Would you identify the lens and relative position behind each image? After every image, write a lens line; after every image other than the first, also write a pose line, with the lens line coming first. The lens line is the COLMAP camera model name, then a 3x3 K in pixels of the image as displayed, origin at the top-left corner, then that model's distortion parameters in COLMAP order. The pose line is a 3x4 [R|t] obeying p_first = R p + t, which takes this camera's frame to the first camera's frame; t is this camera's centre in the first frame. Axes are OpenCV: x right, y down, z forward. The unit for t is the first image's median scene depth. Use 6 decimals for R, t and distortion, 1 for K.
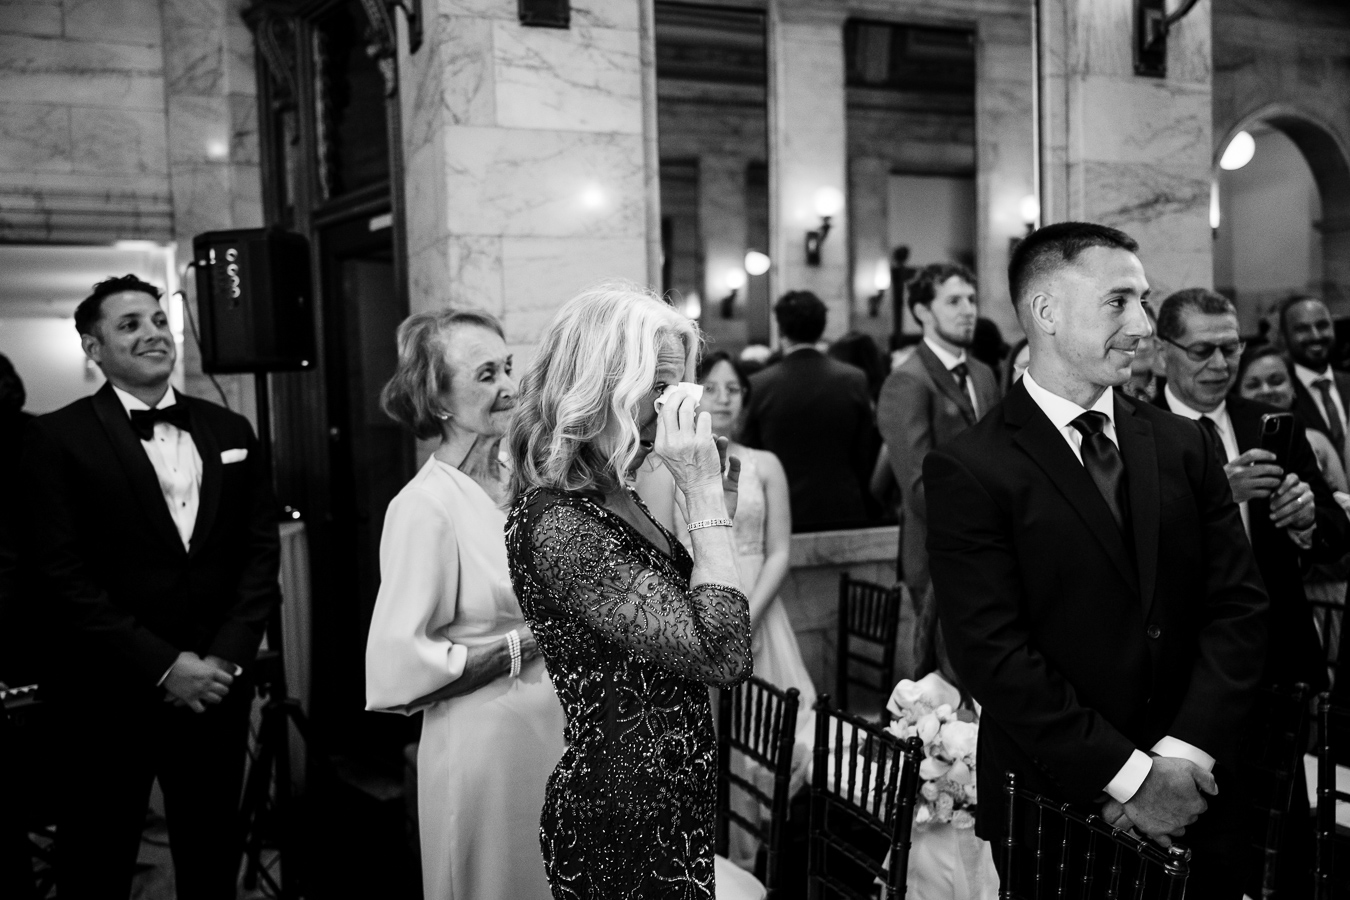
lens RADIAL K [[1275.7, 0, 675.0], [0, 1275.7, 450.0], [0, 0, 1]] dist [-0.040366, -0.003753]
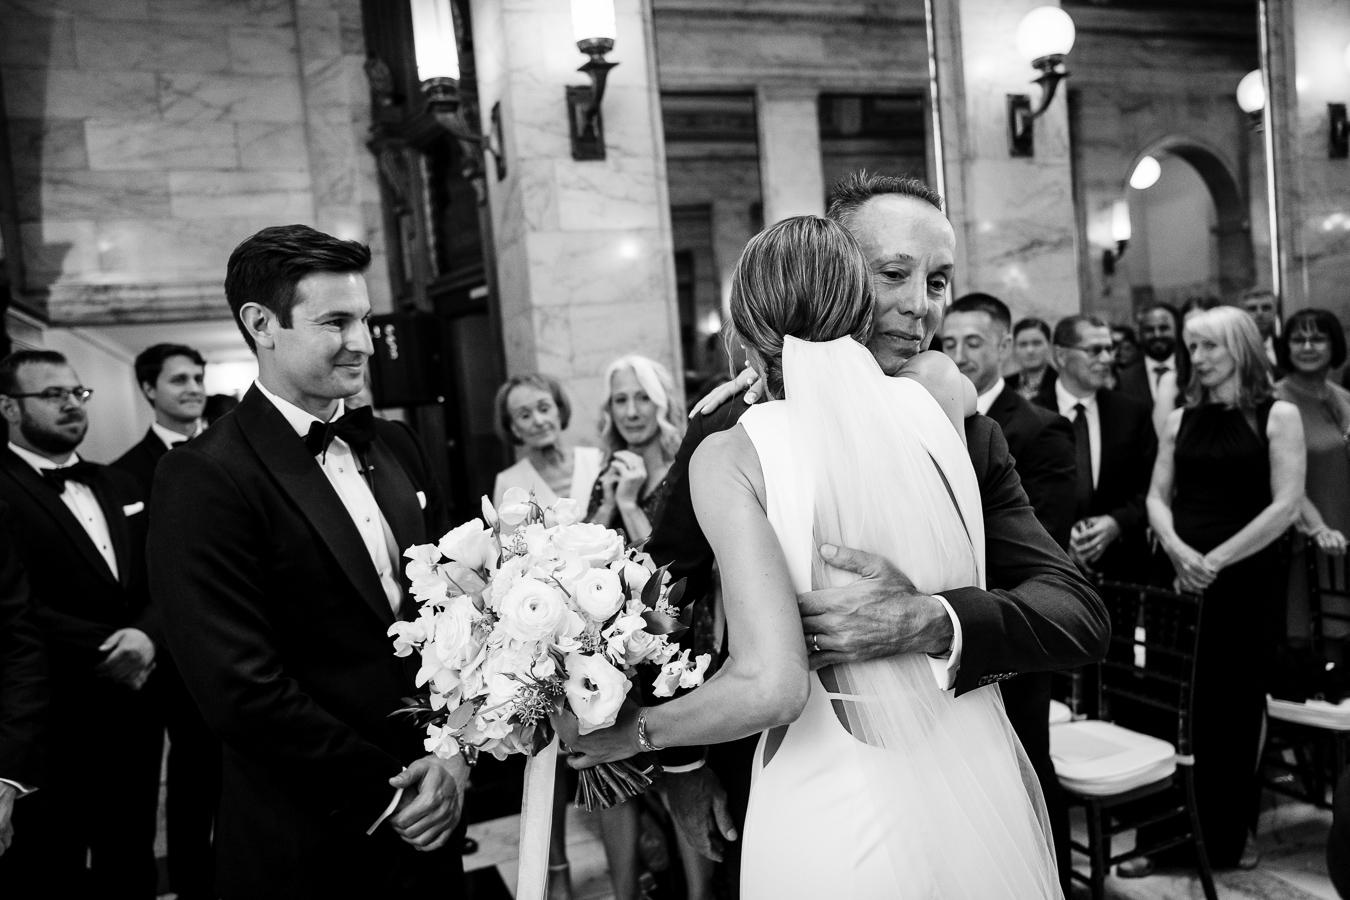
lens RADIAL K [[1090.6, 0, 675.0], [0, 1090.6, 450.0], [0, 0, 1]] dist [0.000568, 0.000281]
pose [[0.998032, -0.054185, -0.031569, 0.013710], [0.054474, 0.998480, 0.008373, -0.003748], [0.031067, -0.010077, 0.999467, -0.201201]]
